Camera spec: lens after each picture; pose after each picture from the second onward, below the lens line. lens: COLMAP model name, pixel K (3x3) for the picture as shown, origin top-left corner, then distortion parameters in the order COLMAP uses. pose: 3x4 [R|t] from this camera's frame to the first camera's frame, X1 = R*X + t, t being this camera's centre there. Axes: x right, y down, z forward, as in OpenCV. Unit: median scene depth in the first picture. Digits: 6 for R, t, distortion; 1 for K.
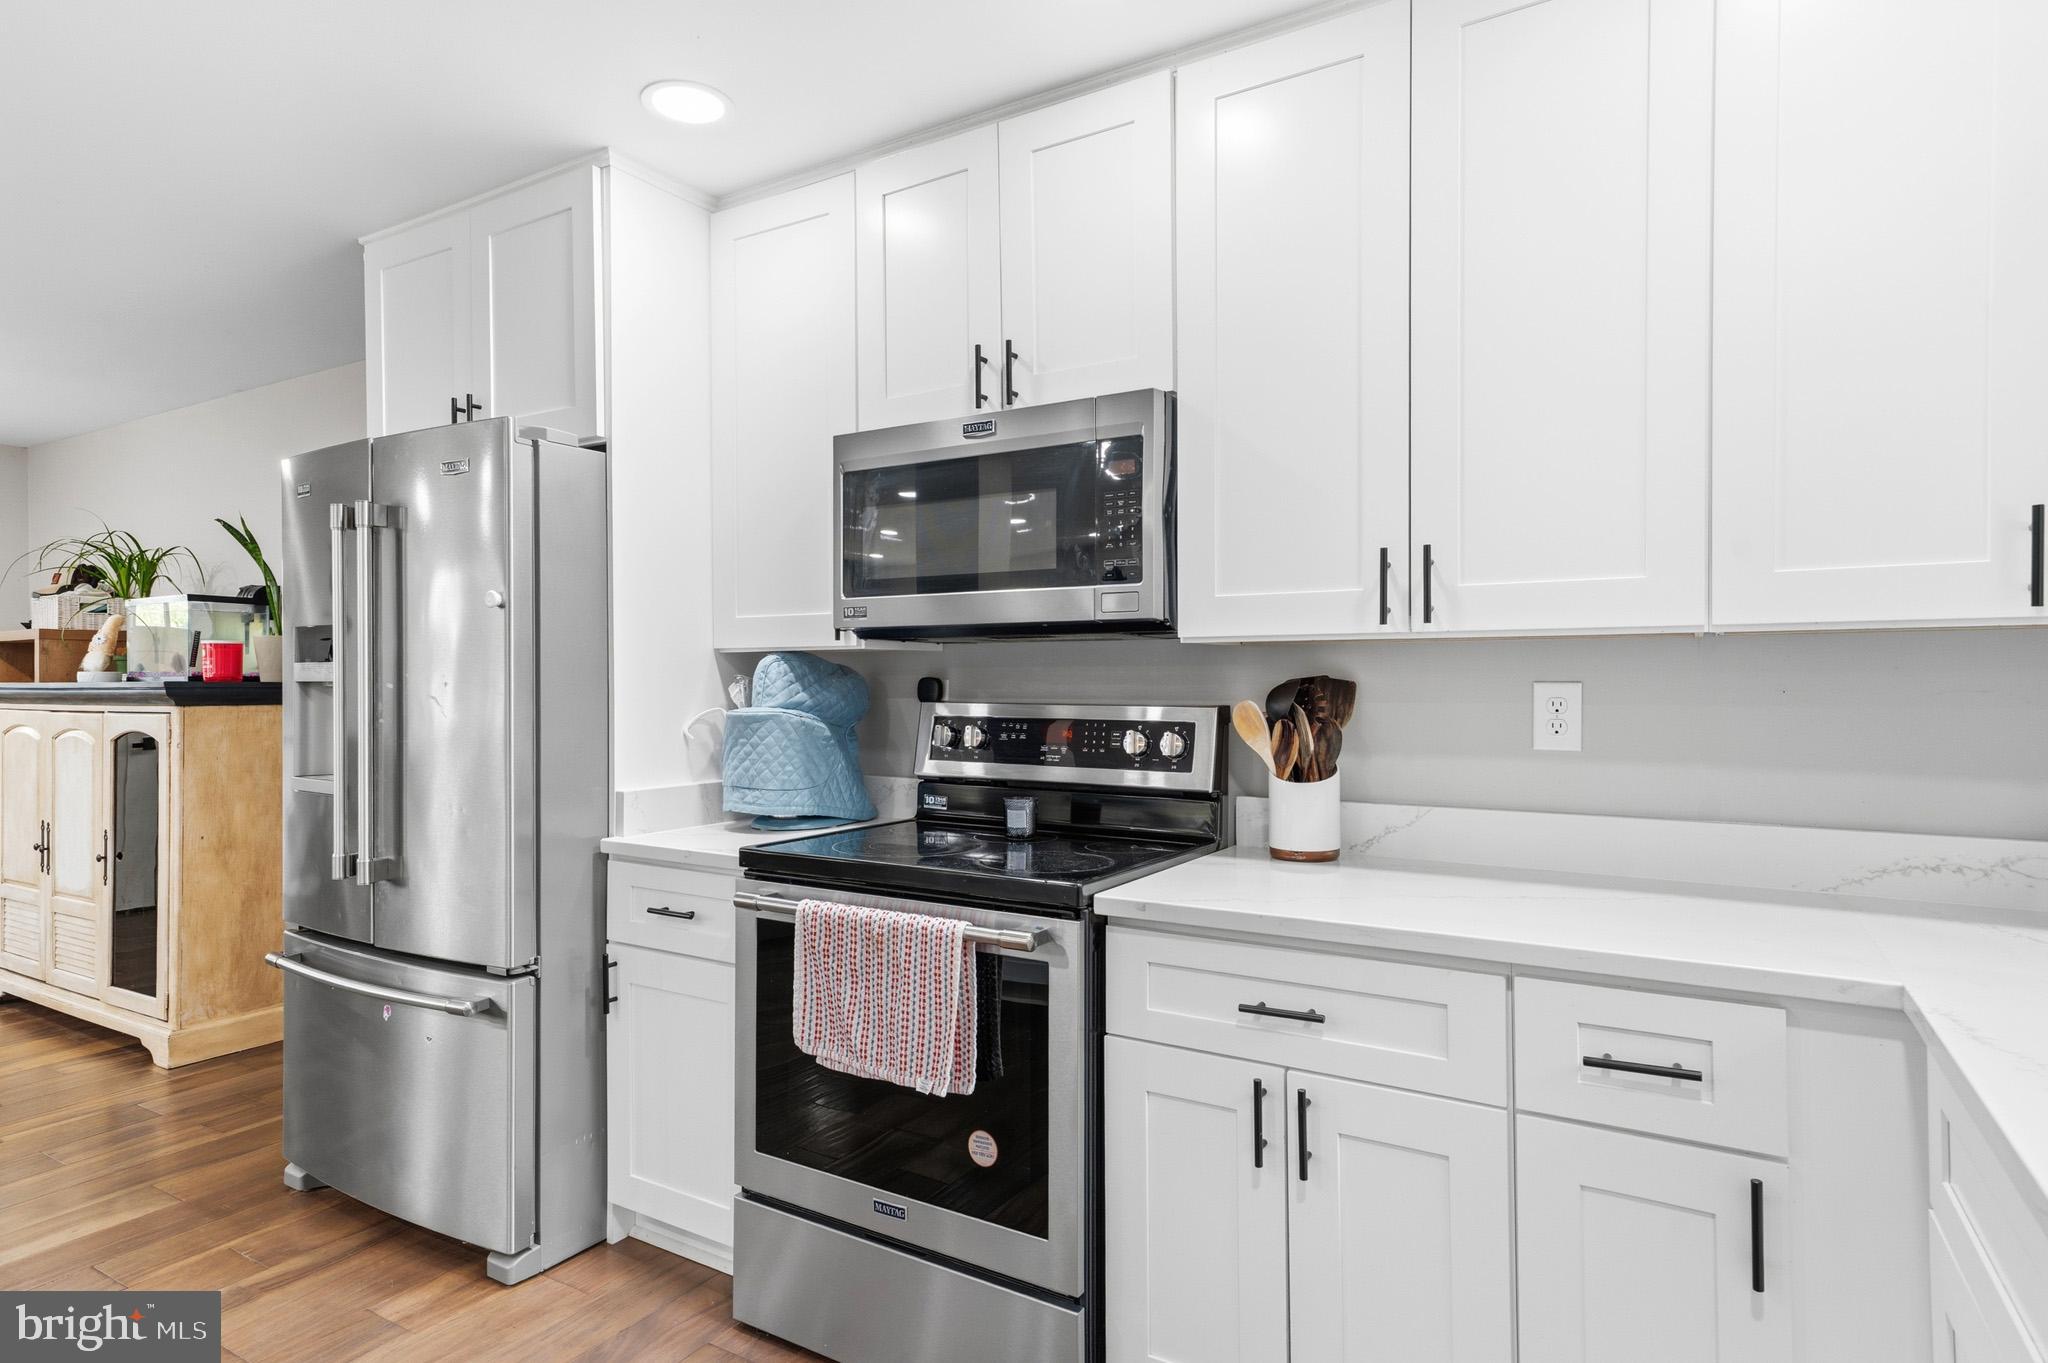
lens RADIAL K [[1102.6, 0, 1040.9], [0, 1102.6, 682.6], [0, 0, 1]] dist [0.007607, -0.002118]
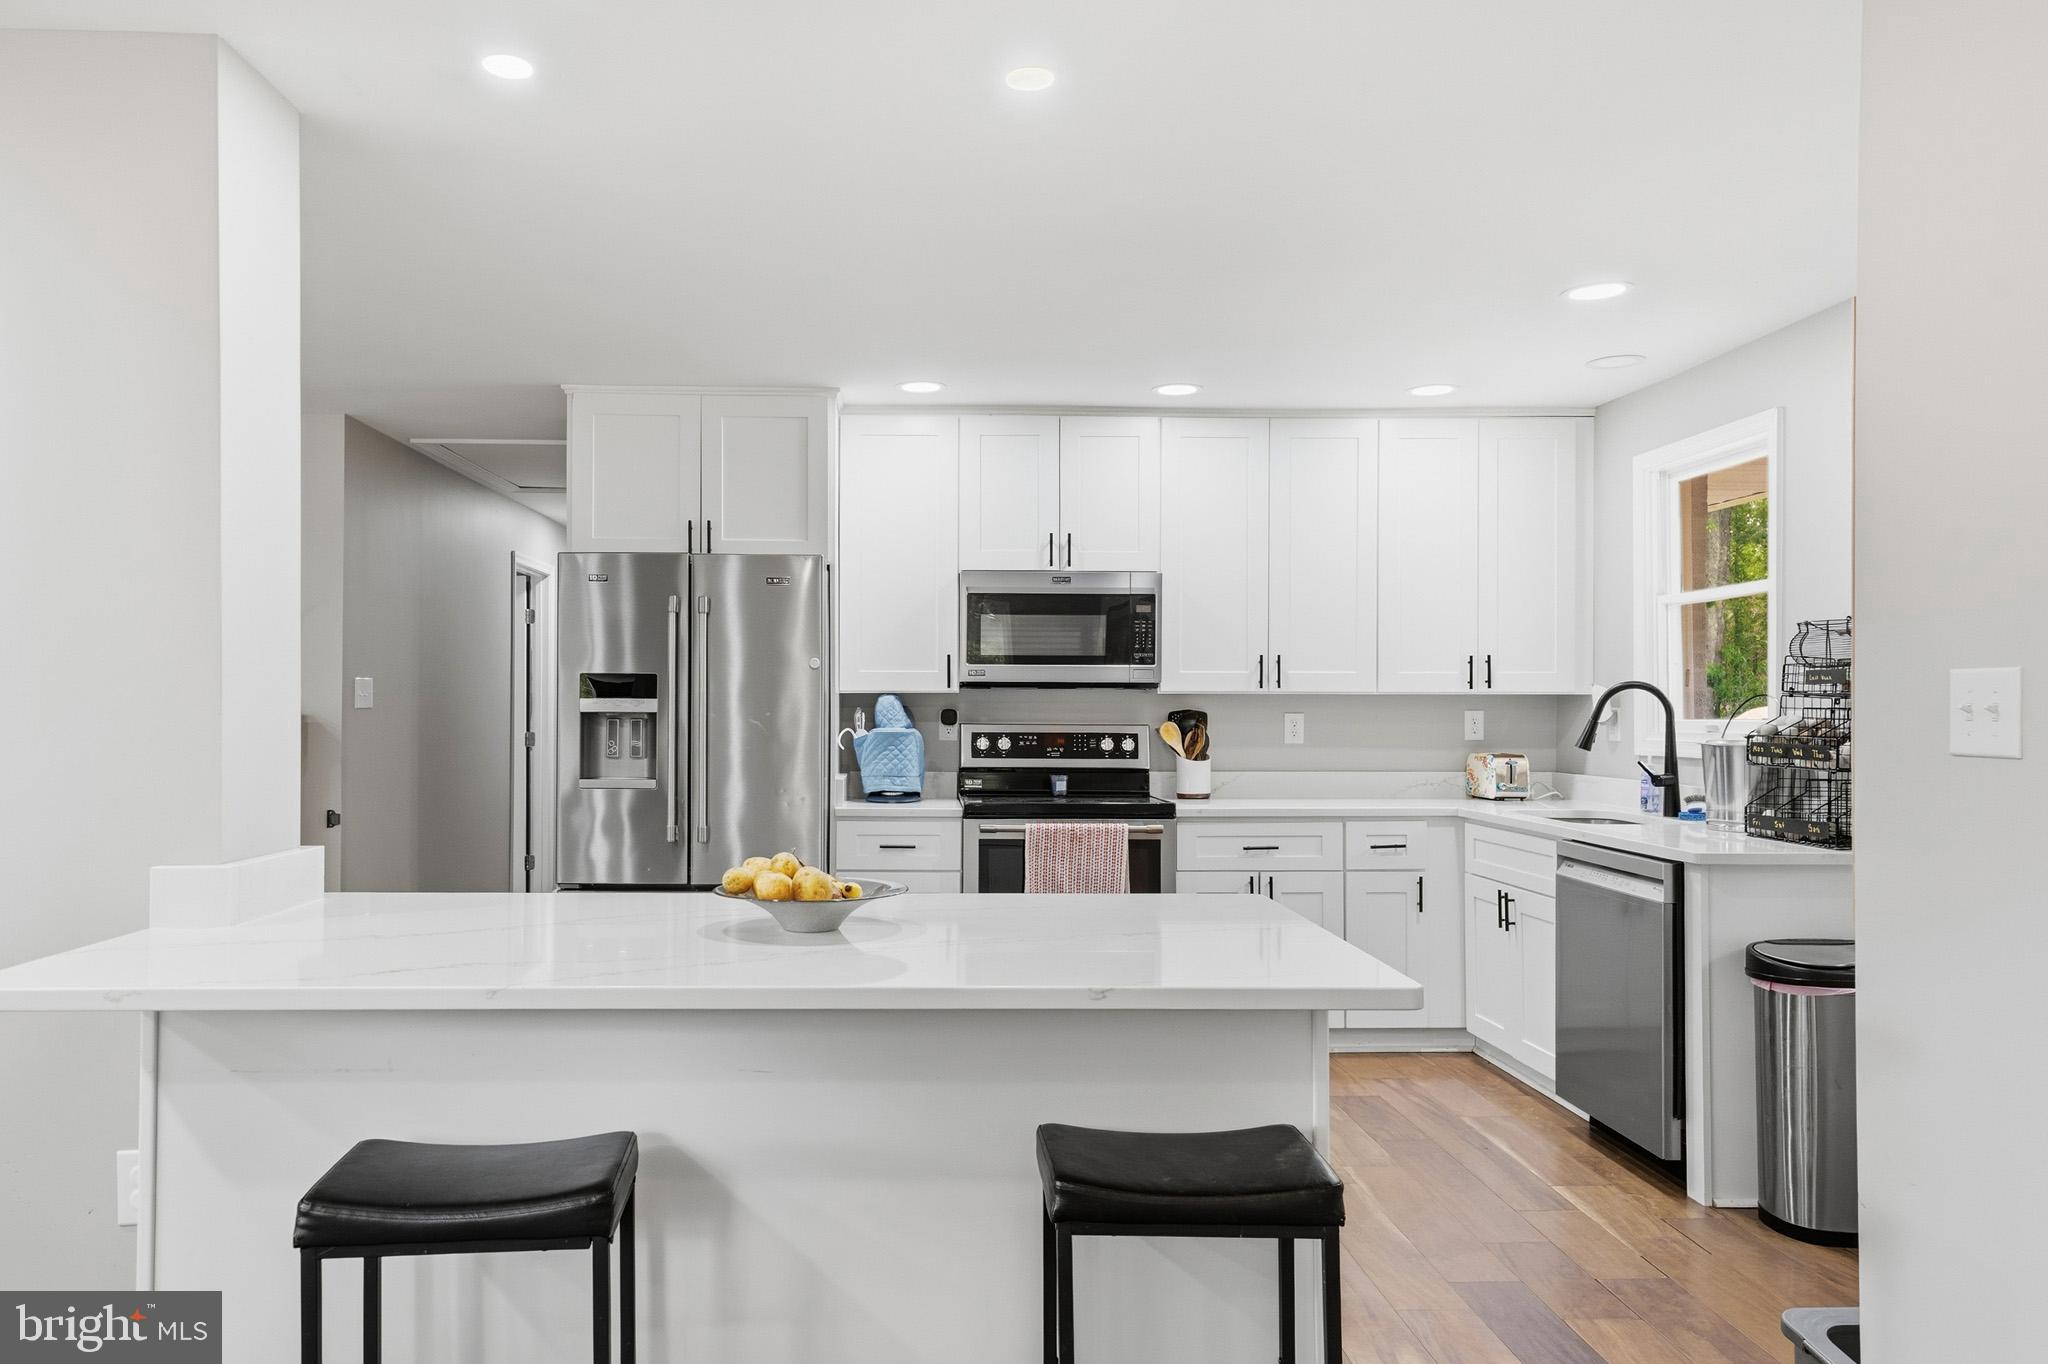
lens RADIAL K [[1438.4, 0, 964.2], [0, 1438.4, 693.4], [0, 0, 1]] dist [0.018343, 0.004162]
pose [[0.834322, 0.007468, 0.551228, -1.528005], [-0.002397, 0.999948, -0.009918, -0.008793], [-0.551273, 0.006954, 0.834296, -0.957253]]
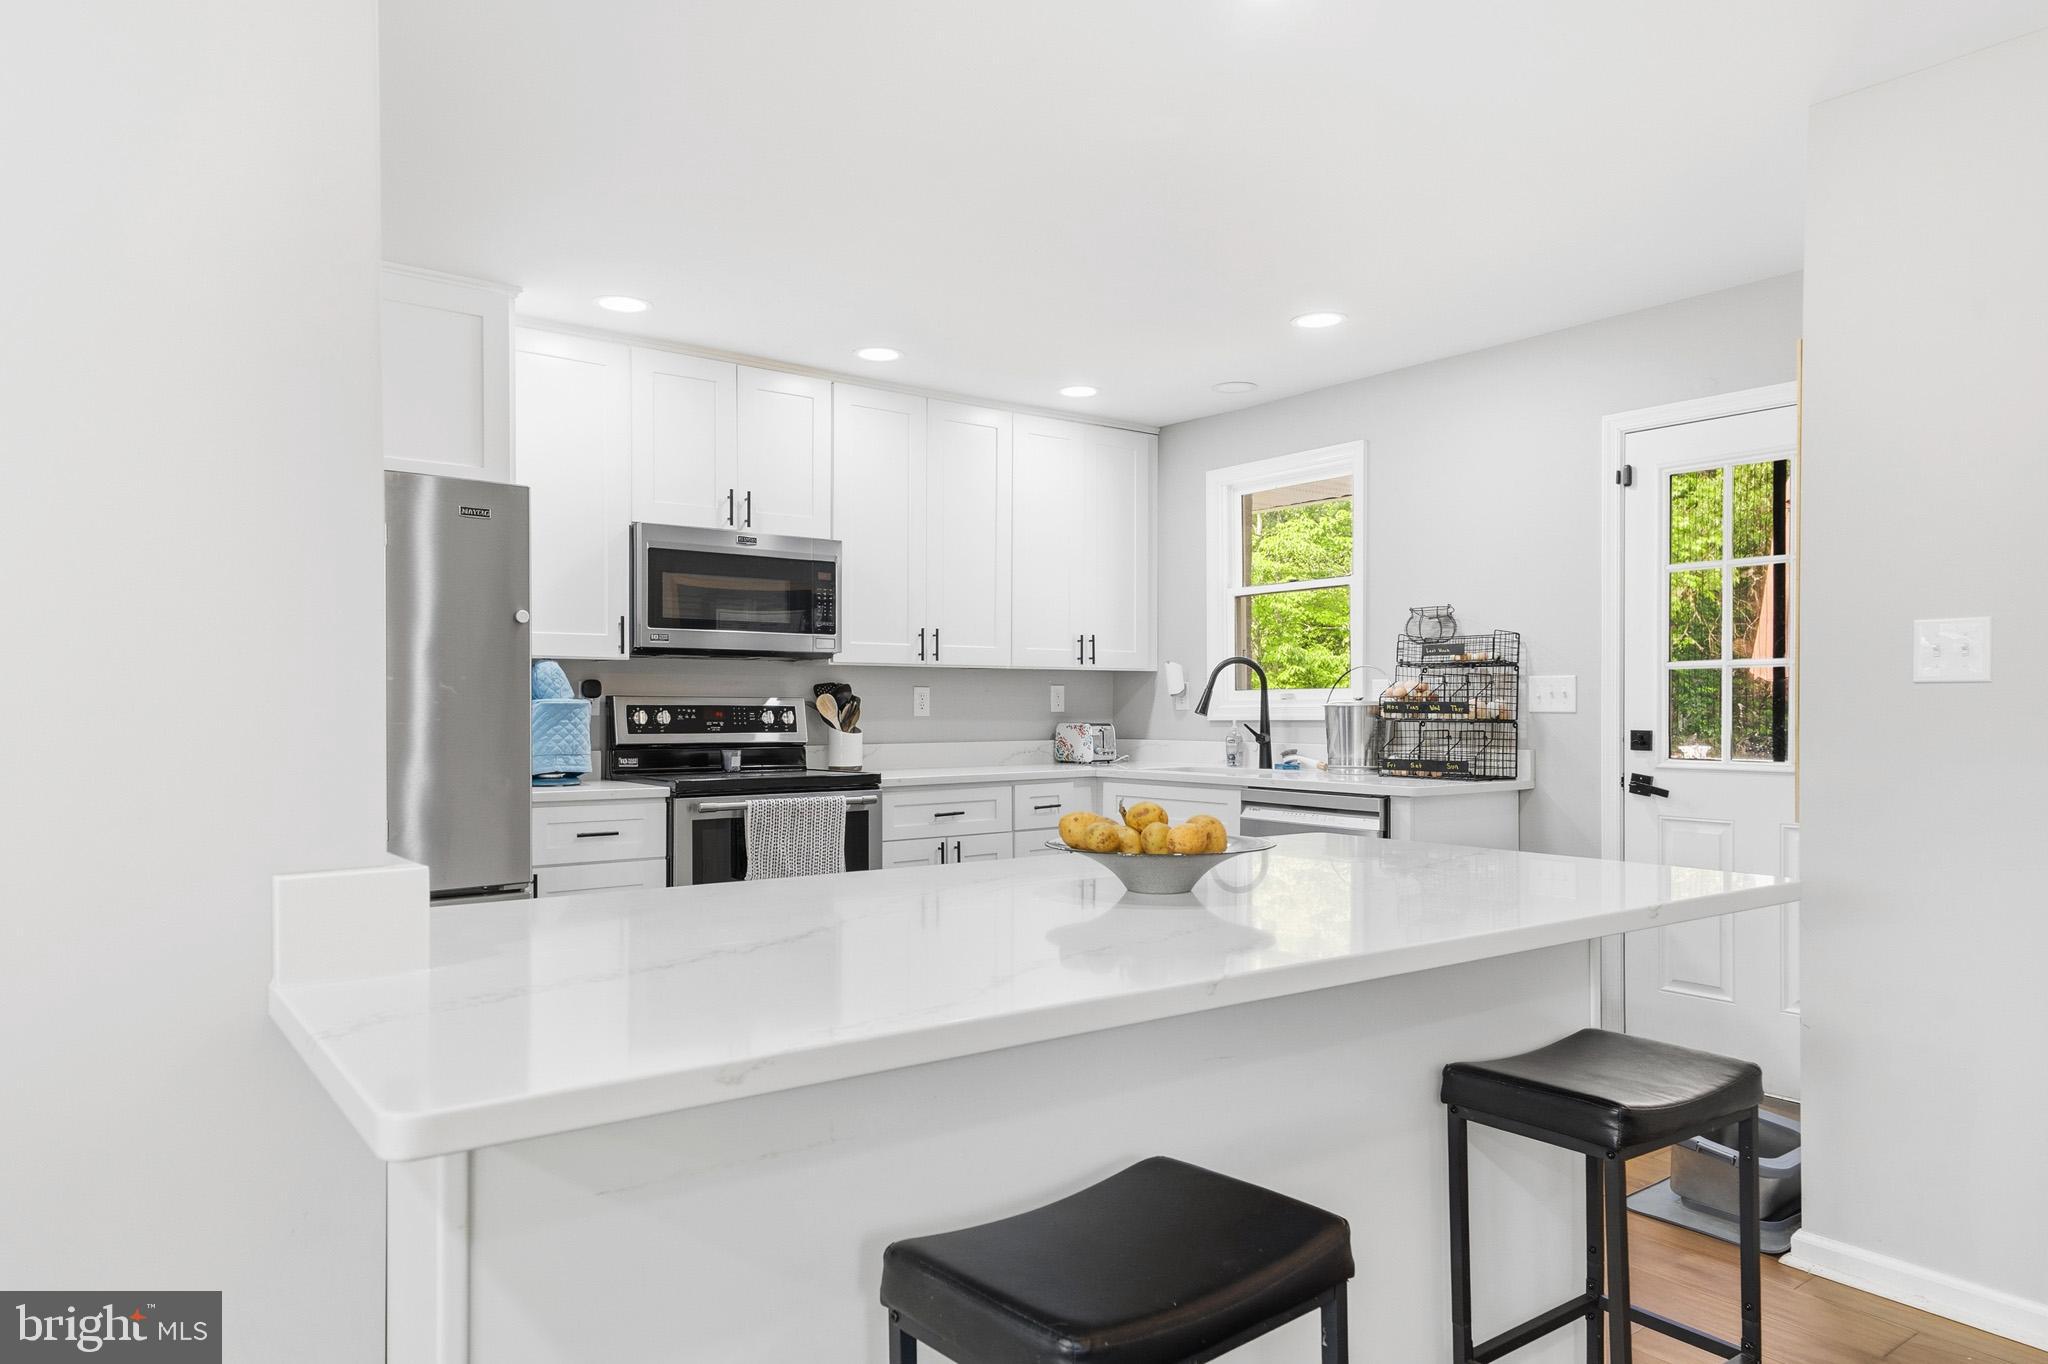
lens RADIAL K [[1283.9, 0, 1043.9], [0, 1283.9, 712.4], [0, 0, 1]] dist [-0.008809, 0.000131]
pose [[0.351524, -0.003850, 0.936171, -1.785537], [0.002120, 0.999992, 0.003317, 0.040976], [-0.936176, 0.000818, 0.351529, -0.175439]]
